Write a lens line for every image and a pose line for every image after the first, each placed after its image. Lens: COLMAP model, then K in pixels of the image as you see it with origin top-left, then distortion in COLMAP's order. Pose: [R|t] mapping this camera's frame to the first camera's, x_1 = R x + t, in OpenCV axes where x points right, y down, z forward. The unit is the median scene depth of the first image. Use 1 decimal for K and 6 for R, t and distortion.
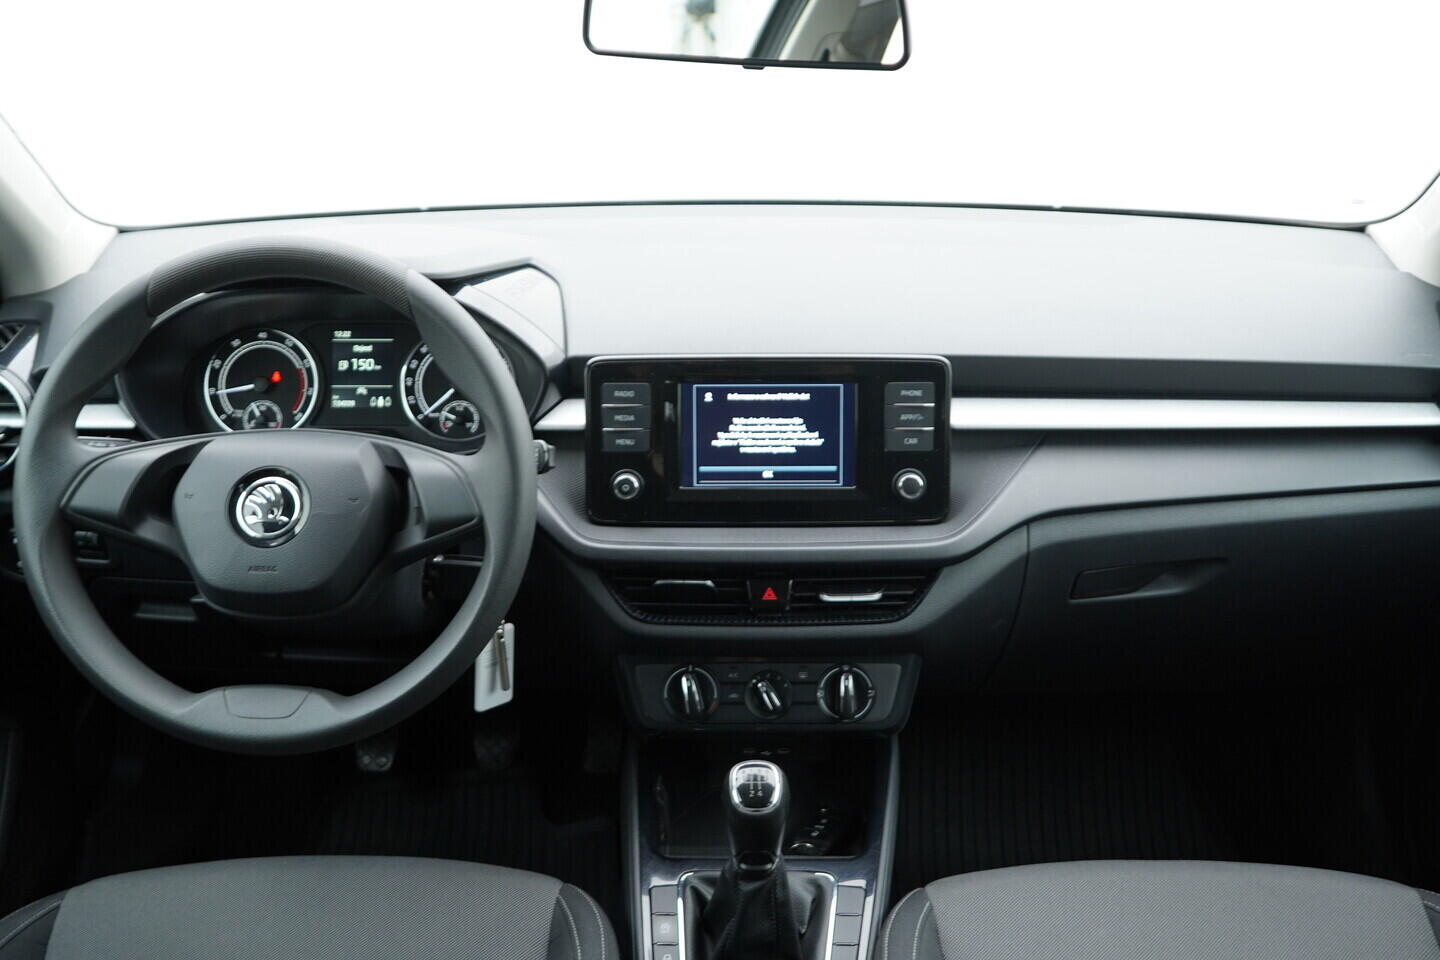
lens RADIAL K [[1461.7, 0, 720.0], [0, 1461.7, 480.0], [0, 0, 1]] dist [0.000318, 0.021400]
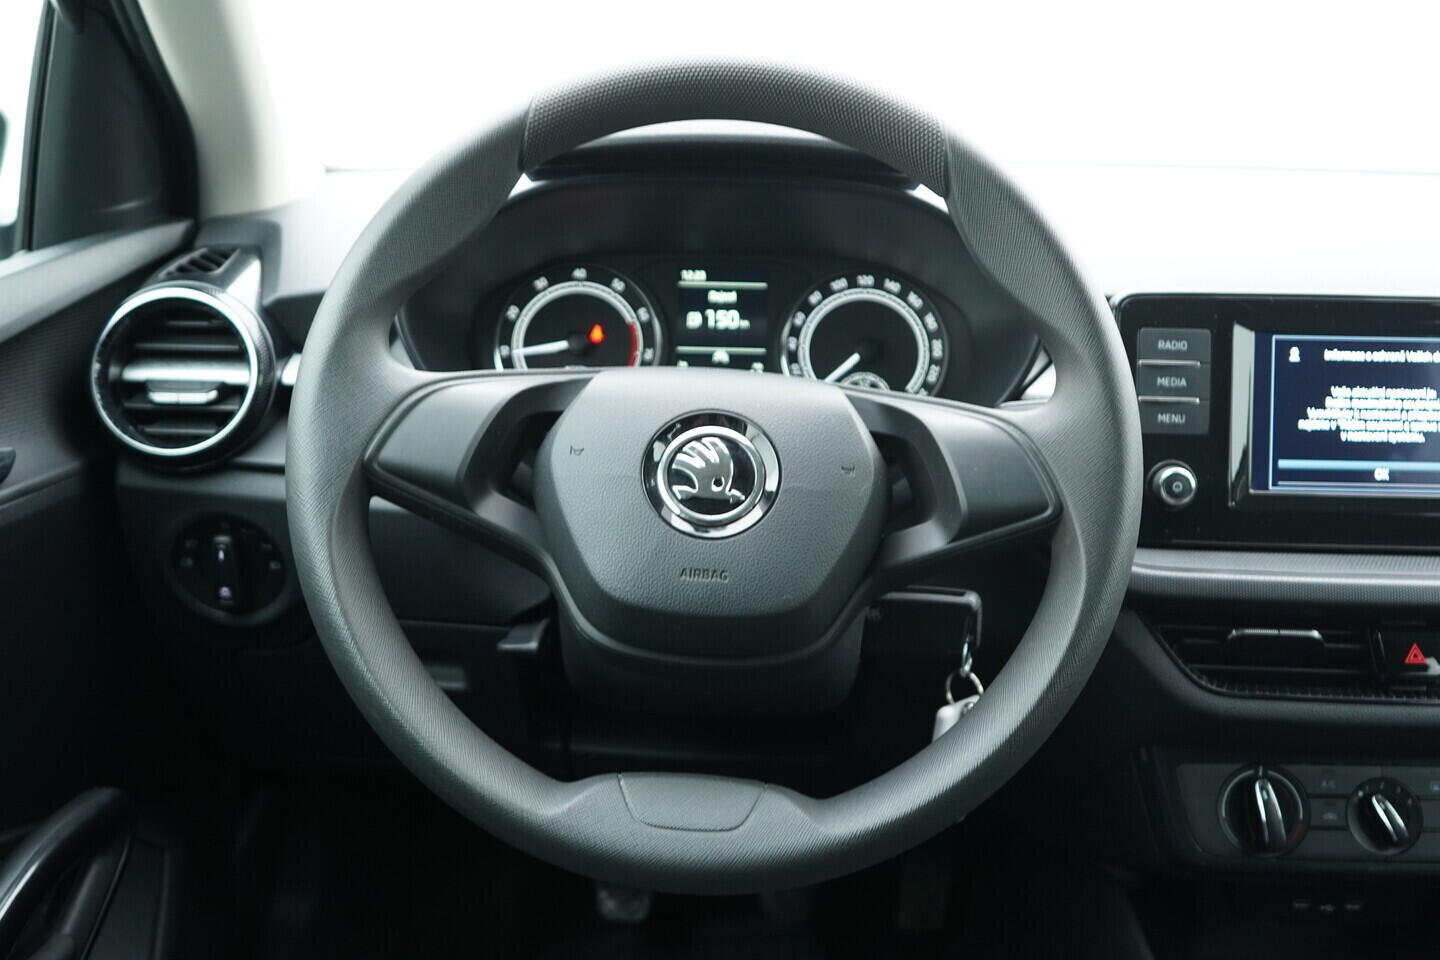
lens RADIAL K [[1478.2, 0, 720.0], [0, 1478.2, 480.0], [0, 0, 1]] dist [-0.007761, 0.006222]
pose [[0.999753, 0.022205, -0.000751, -0.264988], [-0.022174, 0.995102, -0.096334, 0.069406], [-0.001391, 0.096327, 0.995349, 0.341462]]
